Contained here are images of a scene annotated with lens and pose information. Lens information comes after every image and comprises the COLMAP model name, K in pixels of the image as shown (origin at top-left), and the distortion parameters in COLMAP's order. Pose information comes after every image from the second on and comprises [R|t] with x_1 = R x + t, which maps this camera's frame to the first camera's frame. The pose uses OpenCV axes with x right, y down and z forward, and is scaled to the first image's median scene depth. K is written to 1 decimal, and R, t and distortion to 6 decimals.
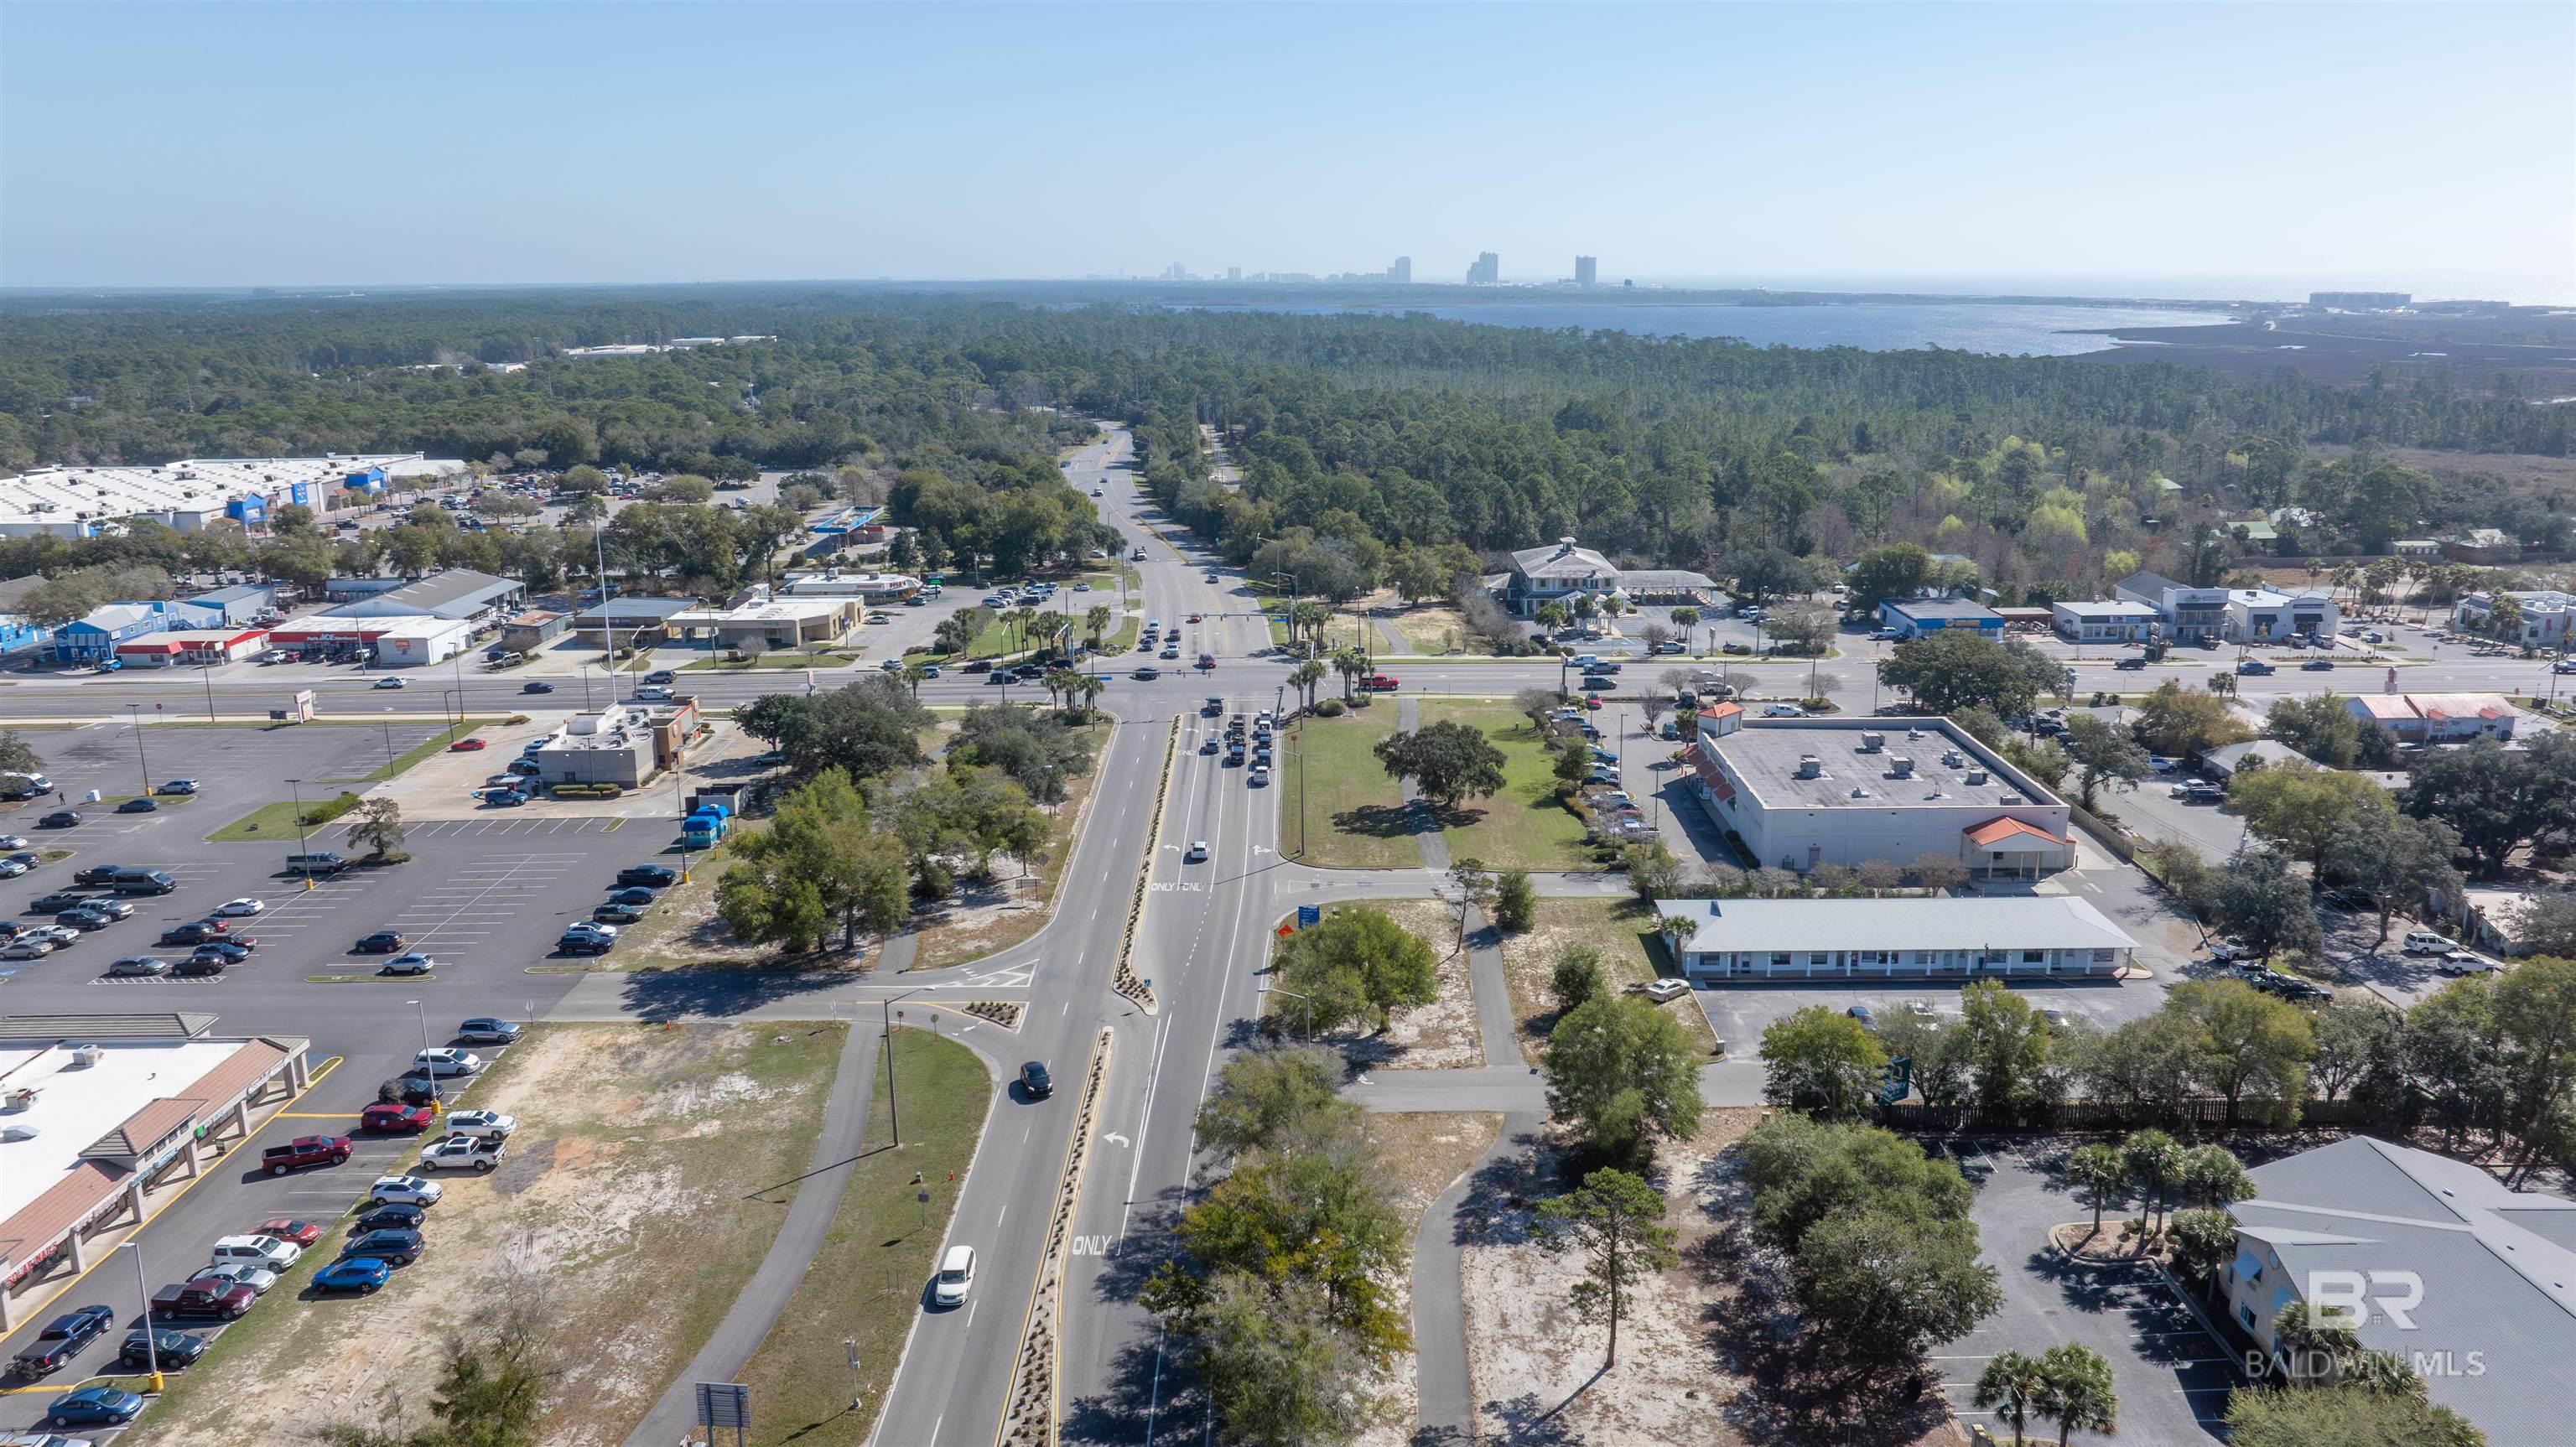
lens RADIAL K [[1822.2, 0, 1288.0], [0, 1822.2, 723.5], [0, 0, 1]] dist [-0.021069, 0.002463]
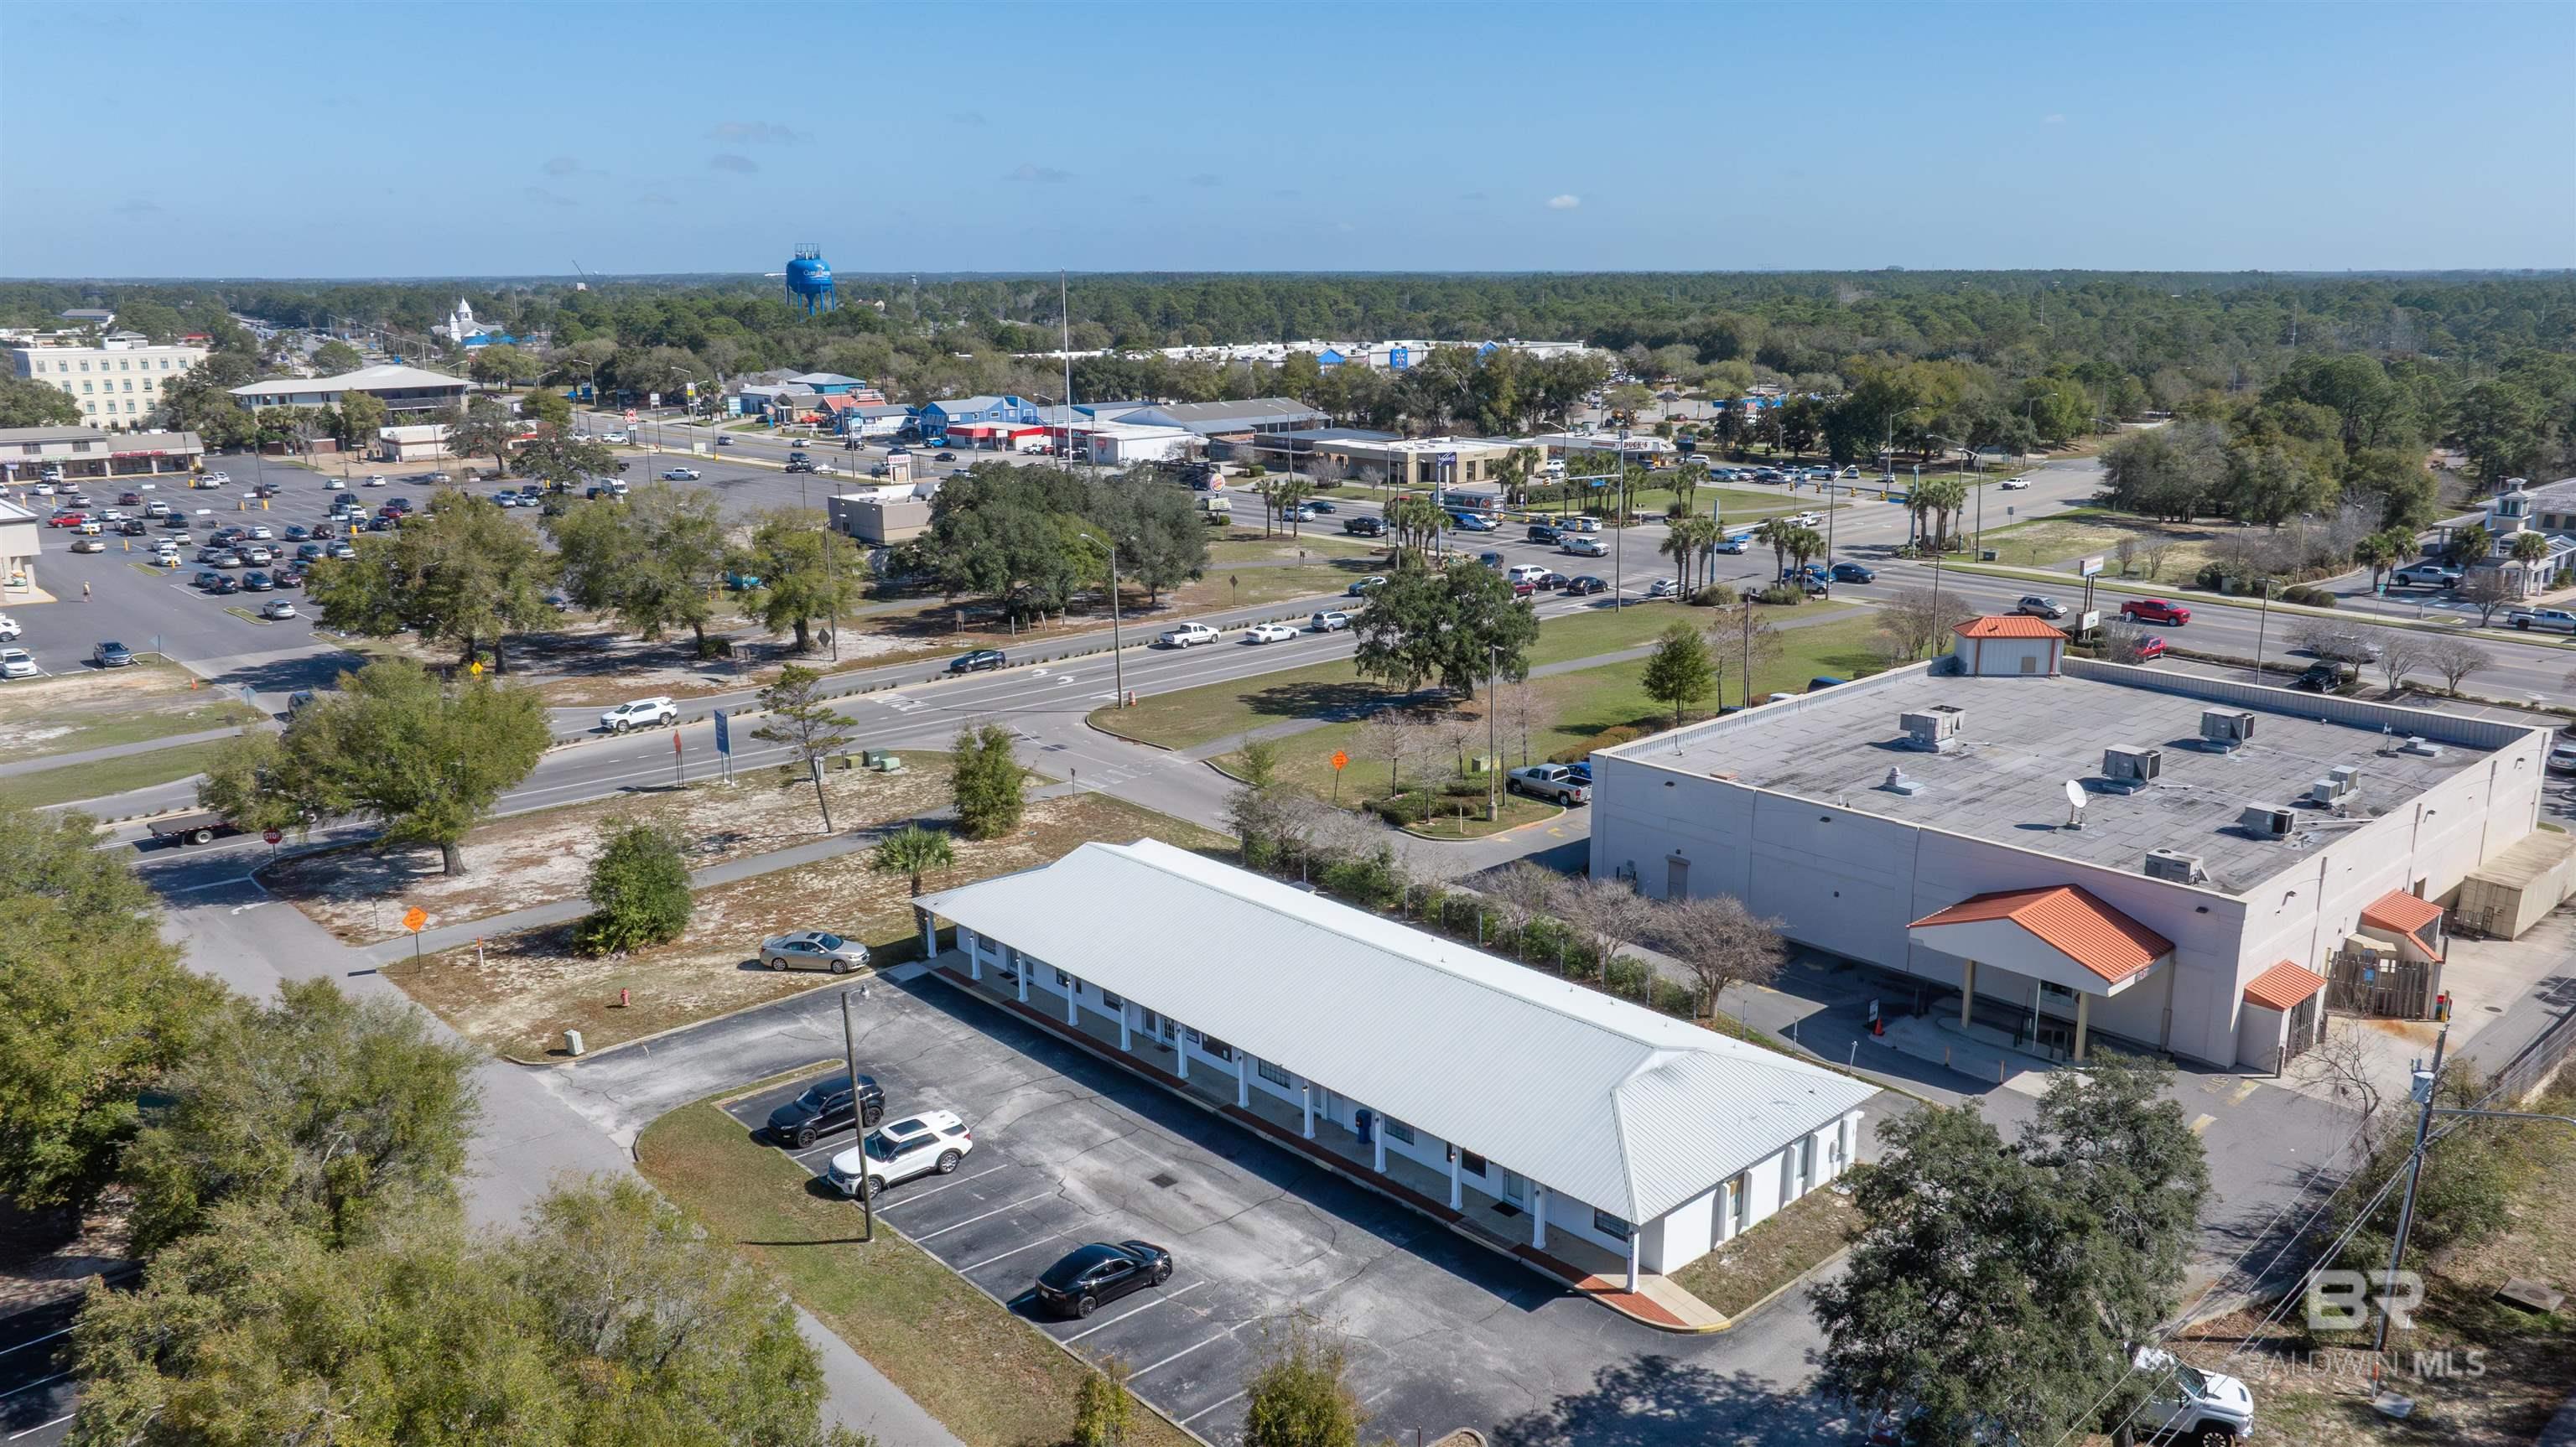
lens RADIAL K [[1867.4, 0, 1336.0], [0, 1867.4, 734.9], [0, 0, 1]] dist [-0.053162, 0.065581]
pose [[0.687495, 0.179944, -0.703542, 0.516803], [-0.176489, 0.981168, 0.078488, 0.014996], [0.704416, 0.070207, 0.706306, 0.567735]]
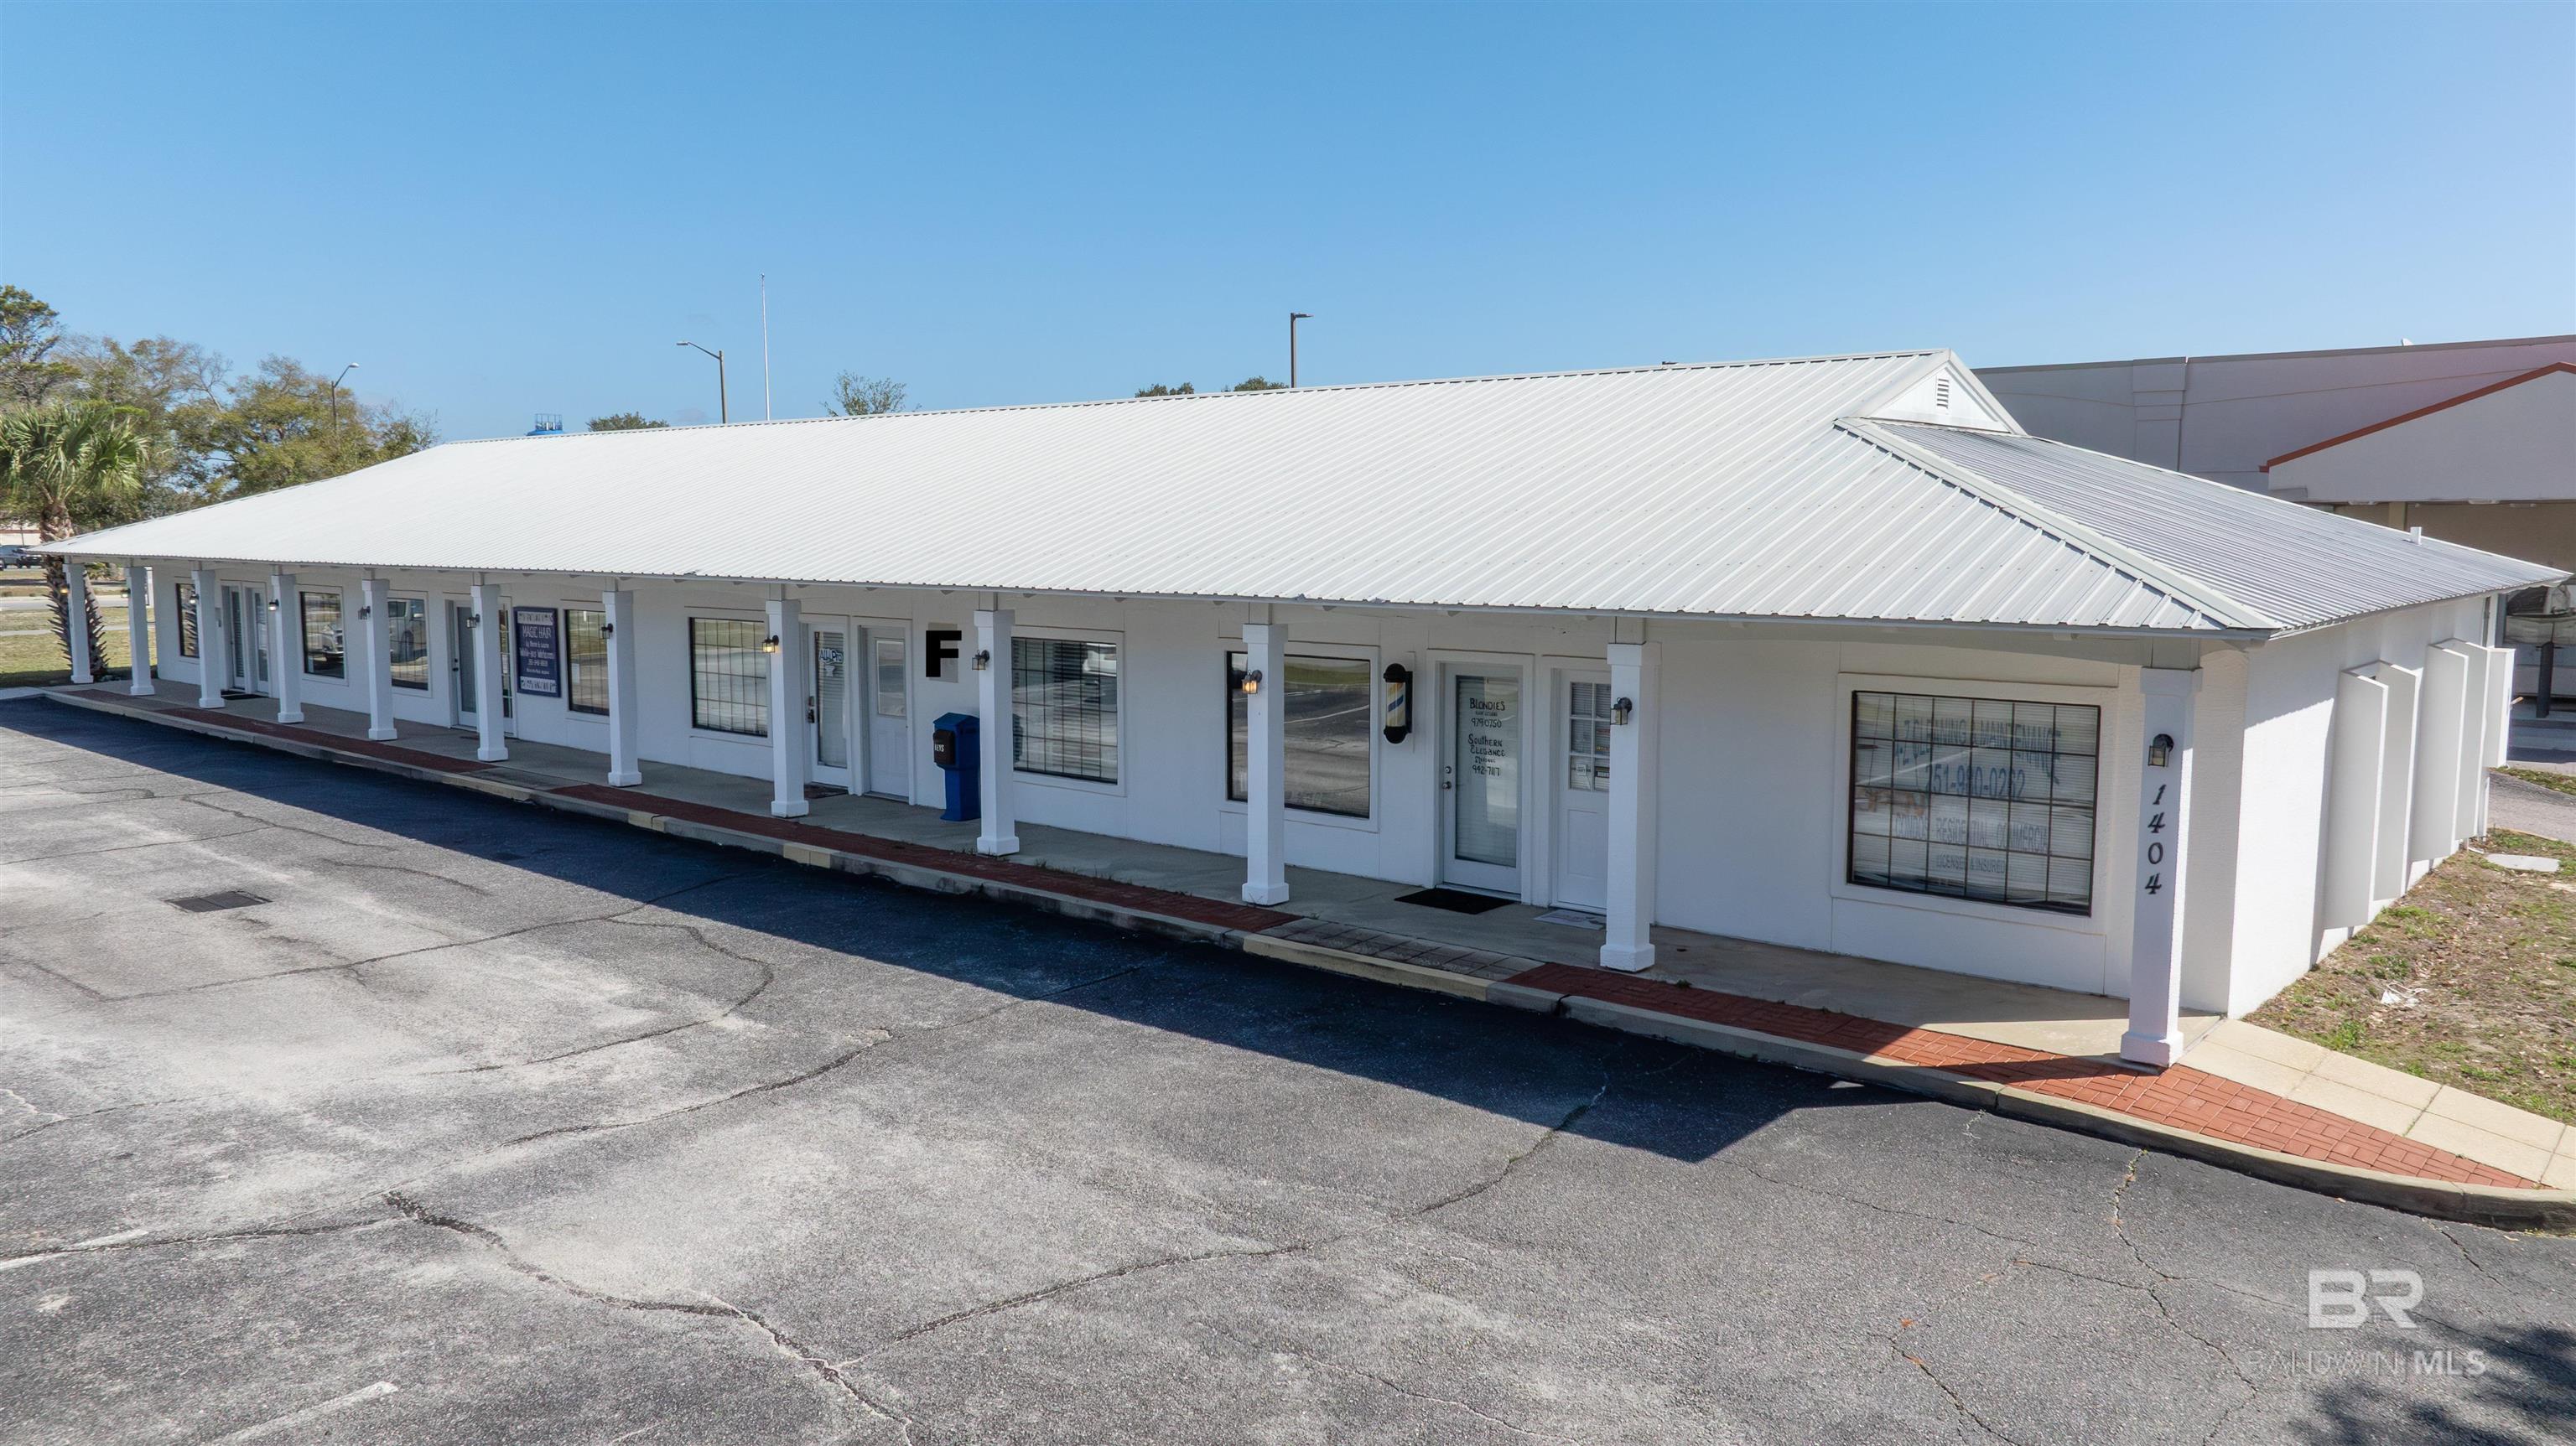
lens RADIAL K [[1808.7, 0, 1295.1], [0, 1808.7, 711.0], [0, 0, 1]] dist [-0.015355, 0.005019]
pose [[0.758230, 0.076819, -0.647446, 0.383334], [-0.162888, 0.983864, -0.074026, 0.107066], [0.631312, 0.161590, 0.758508, 0.739253]]
